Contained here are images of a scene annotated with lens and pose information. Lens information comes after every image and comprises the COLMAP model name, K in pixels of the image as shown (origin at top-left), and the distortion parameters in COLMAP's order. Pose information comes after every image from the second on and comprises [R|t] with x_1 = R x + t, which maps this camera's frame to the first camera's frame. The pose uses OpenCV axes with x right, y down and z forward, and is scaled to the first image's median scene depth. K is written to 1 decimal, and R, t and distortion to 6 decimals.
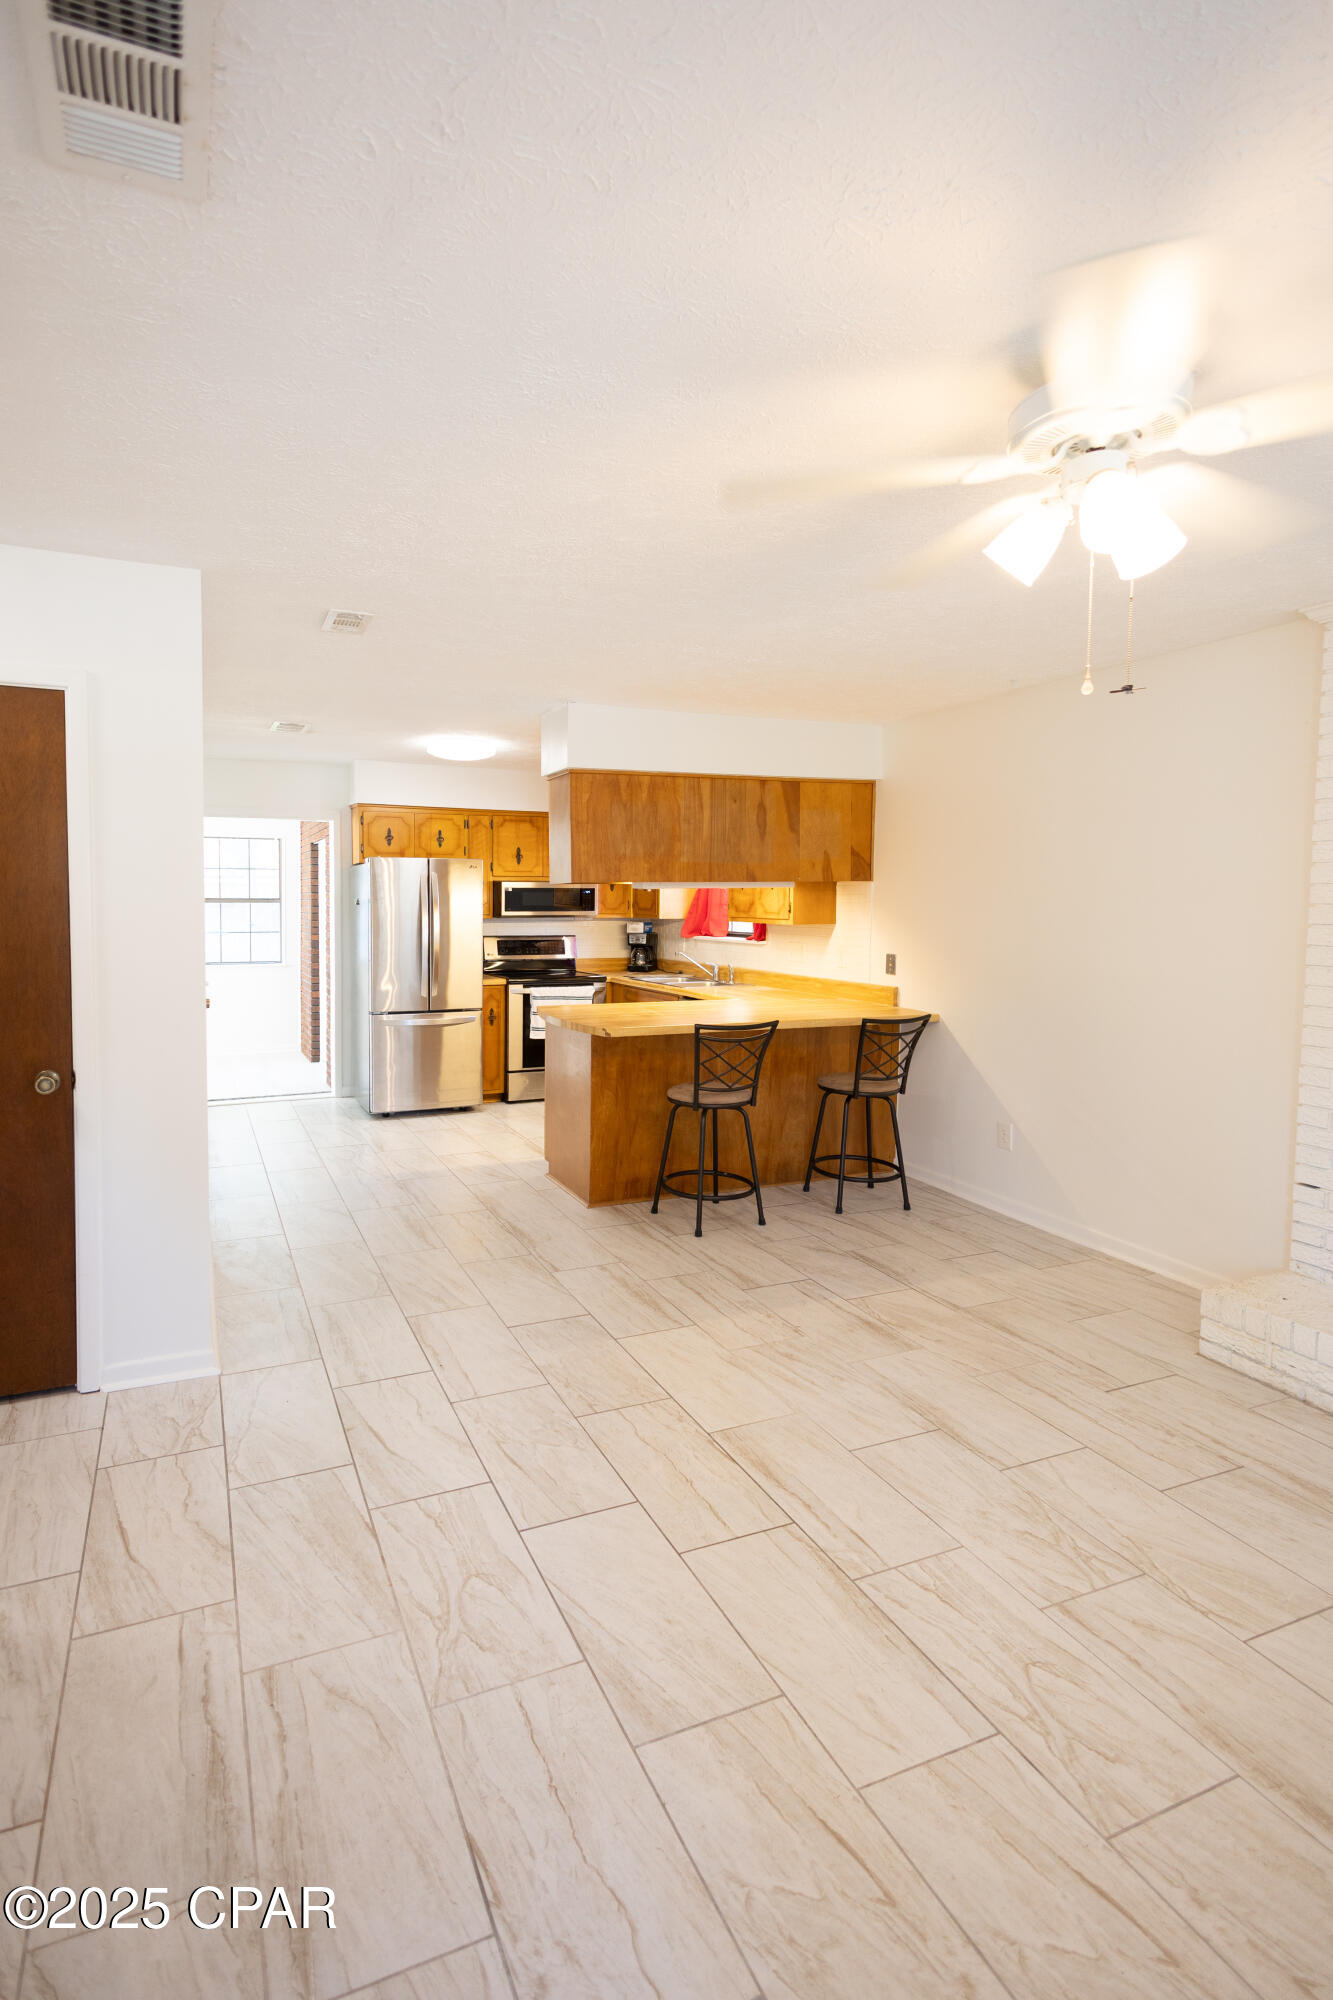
lens RADIAL K [[944.9, 0, 524.4], [0, 944.9, 952.0], [0, 0, 1]] dist [0.008097, -0.003567]
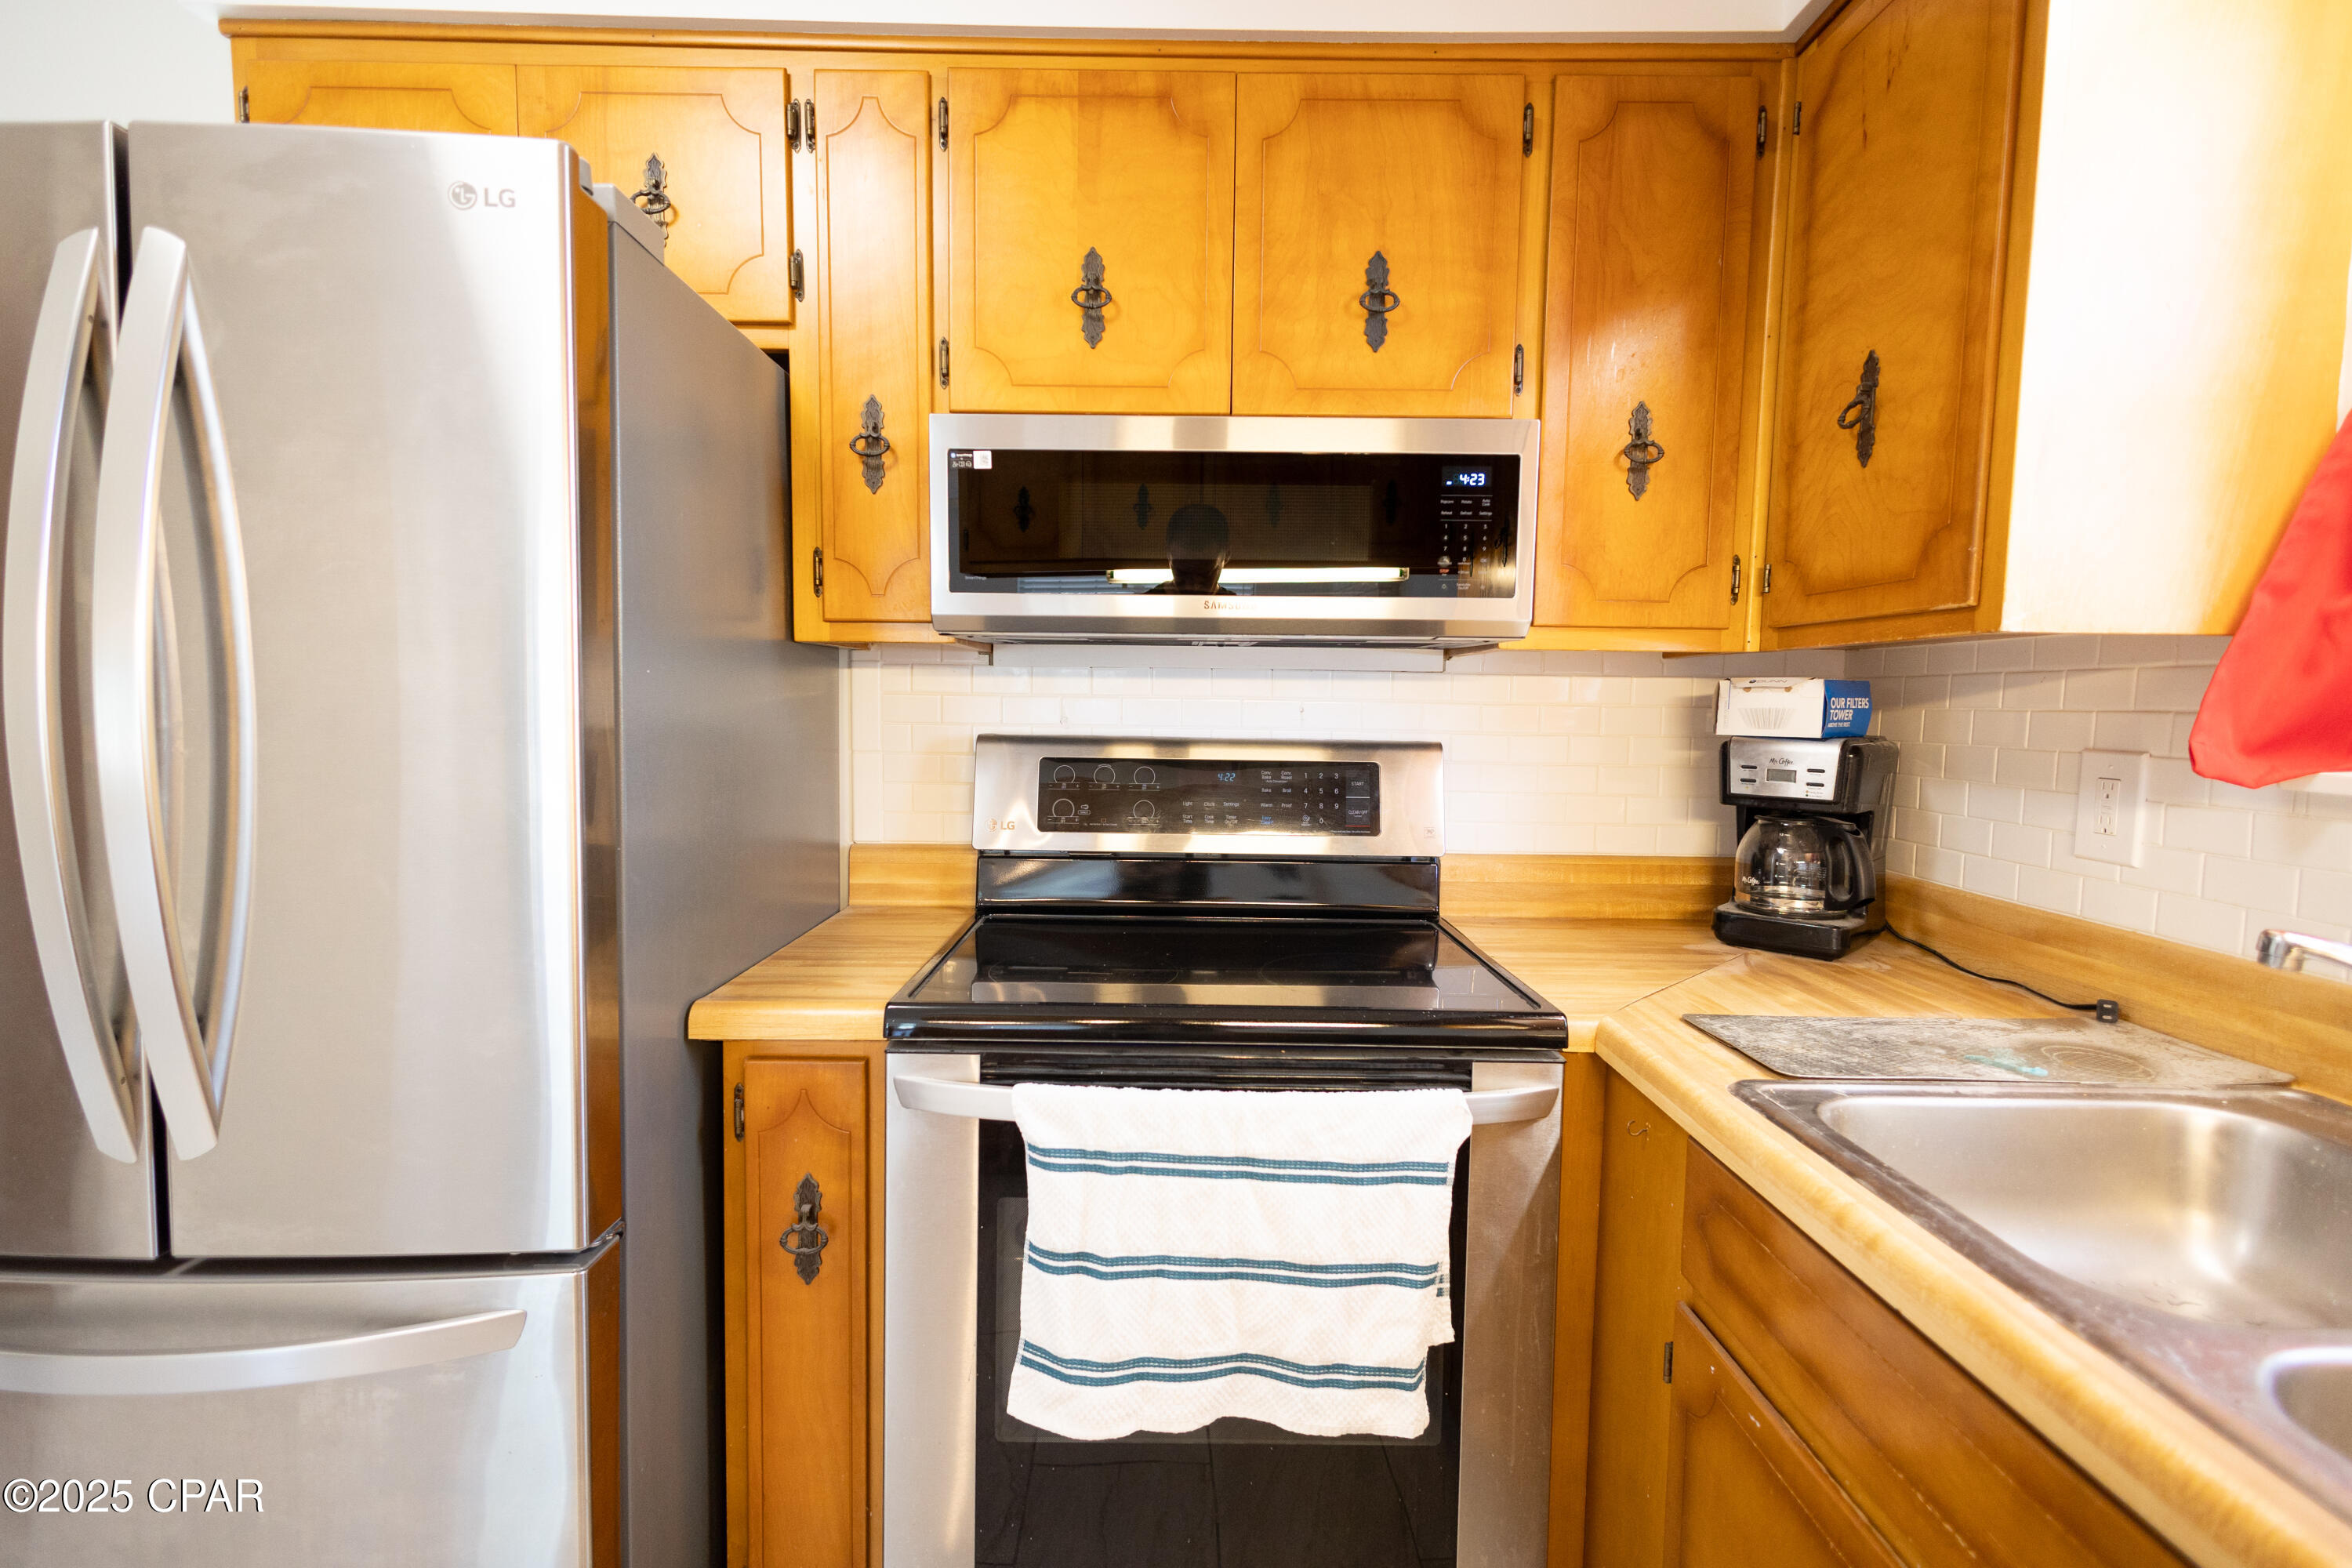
lens RADIAL K [[1111.3, 0, 1196.3], [0, 1111.3, 783.0], [0, 0, 1]] dist [0.008097, -0.003567]
pose [[0.952198, 0.030896, -0.303914, 0.079357], [-0.023877, 0.999356, 0.026786, -0.014891], [0.304546, -0.018249, 0.952323, 0.771737]]
